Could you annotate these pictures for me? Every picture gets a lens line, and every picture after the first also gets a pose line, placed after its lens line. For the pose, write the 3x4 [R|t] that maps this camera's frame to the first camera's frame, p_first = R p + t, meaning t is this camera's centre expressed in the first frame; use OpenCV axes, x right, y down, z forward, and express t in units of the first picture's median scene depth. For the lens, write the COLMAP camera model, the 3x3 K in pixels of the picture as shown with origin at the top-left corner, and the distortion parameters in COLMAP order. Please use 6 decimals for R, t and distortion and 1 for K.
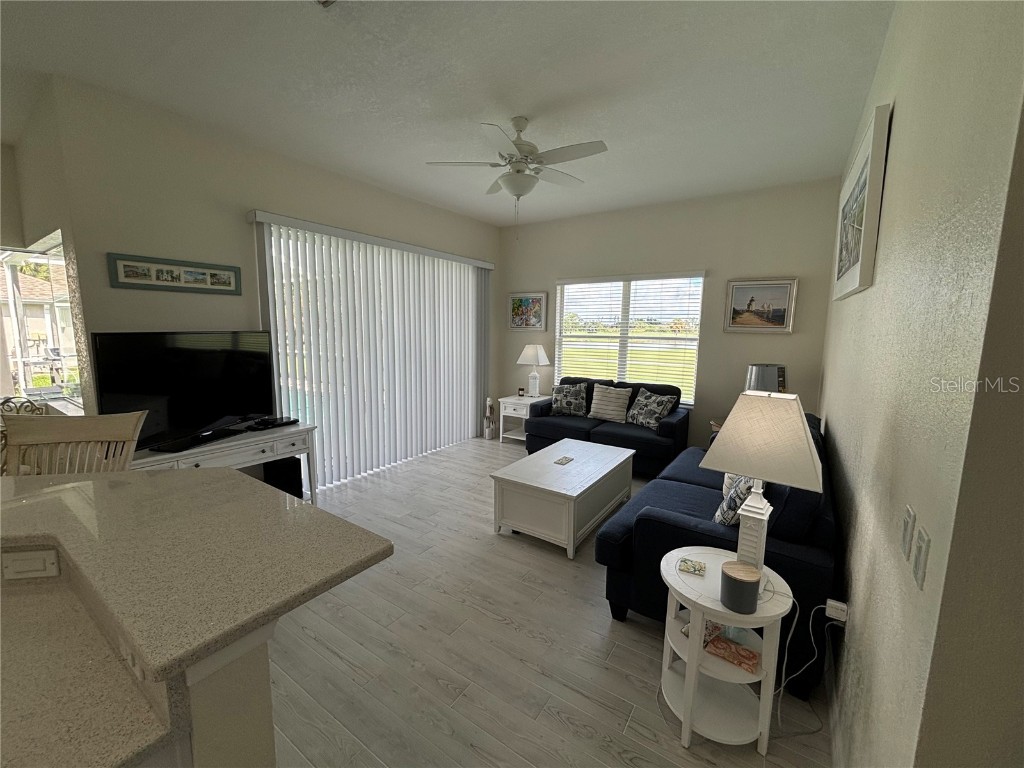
lens RADIAL K [[411.2, 0, 512.0], [0, 411.2, 384.0], [0, 0, 1]] dist [-0.002794, -0.000355]
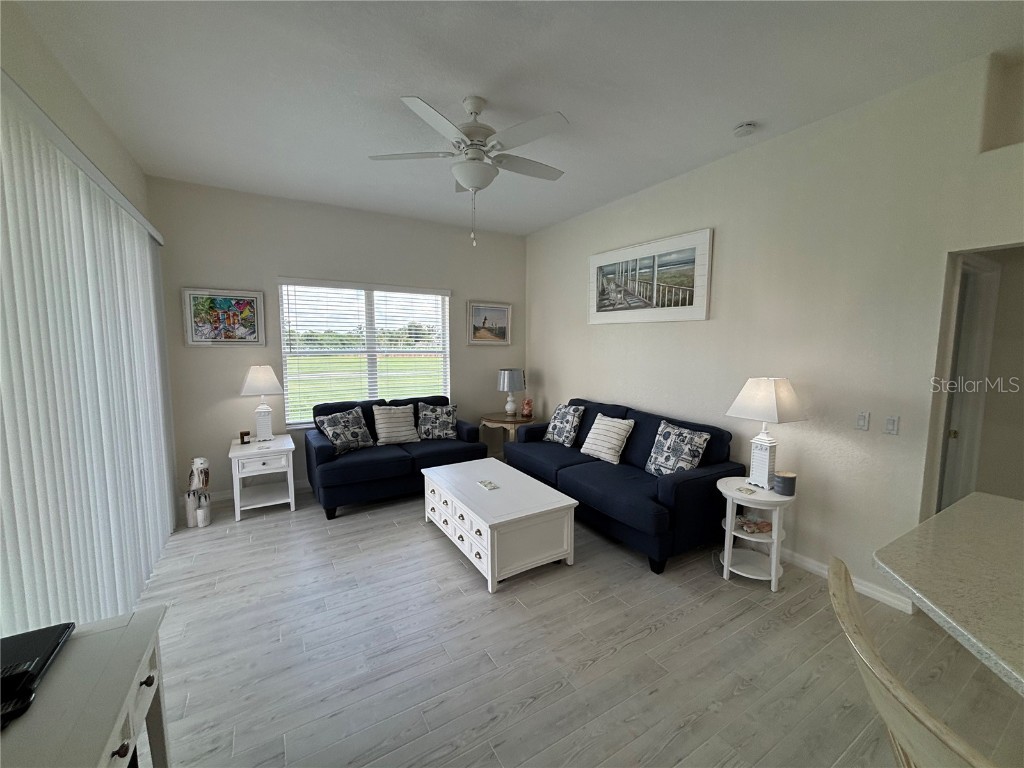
lens RADIAL K [[413.7, 0, 512.0], [0, 413.7, 384.0], [0, 0, 1]] dist [-0.000157, -0.000890]
pose [[0.420615, -0.100156, 0.901694, -0.472277], [0.124438, 0.990863, 0.052013, -0.057443], [-0.898665, 0.090328, 0.429235, 0.374395]]
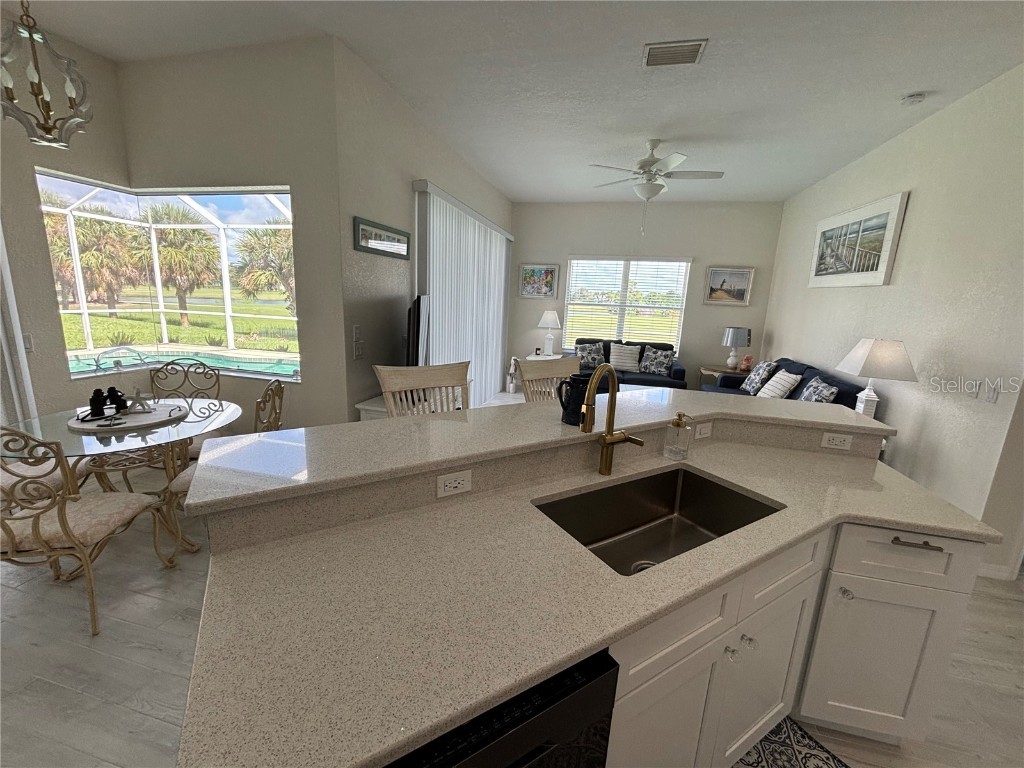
lens RADIAL K [[413.7, 0, 512.0], [0, 413.7, 384.0], [0, 0, 1]] dist [-0.000157, -0.000890]
pose [[0.936136, -0.043952, 0.348881, -0.550503], [0.014965, 0.996239, 0.085349, 0.012781], [-0.351320, -0.074677, 0.933273, -0.088572]]
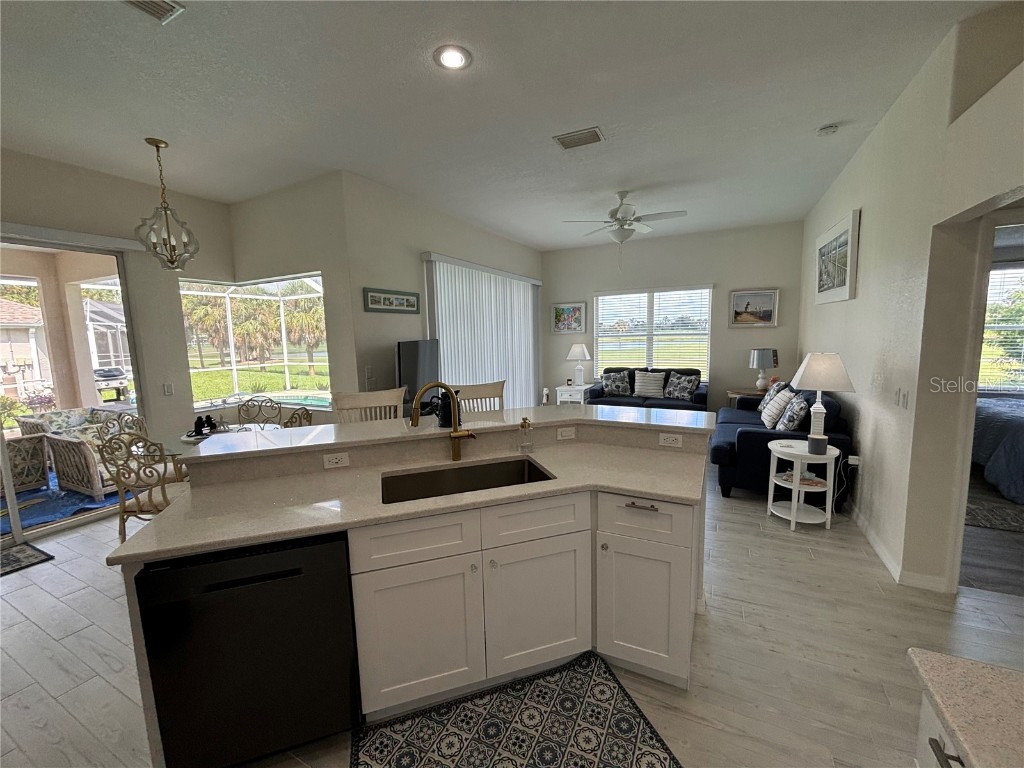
lens RADIAL K [[413.7, 0, 512.0], [0, 413.7, 384.0], [0, 0, 1]] dist [-0.000157, -0.000890]
pose [[0.990622, -0.055725, 0.124751, -0.370855], [0.057576, 0.998277, -0.011282, 0.034886], [-0.123907, 0.018359, 0.992124, -0.273948]]
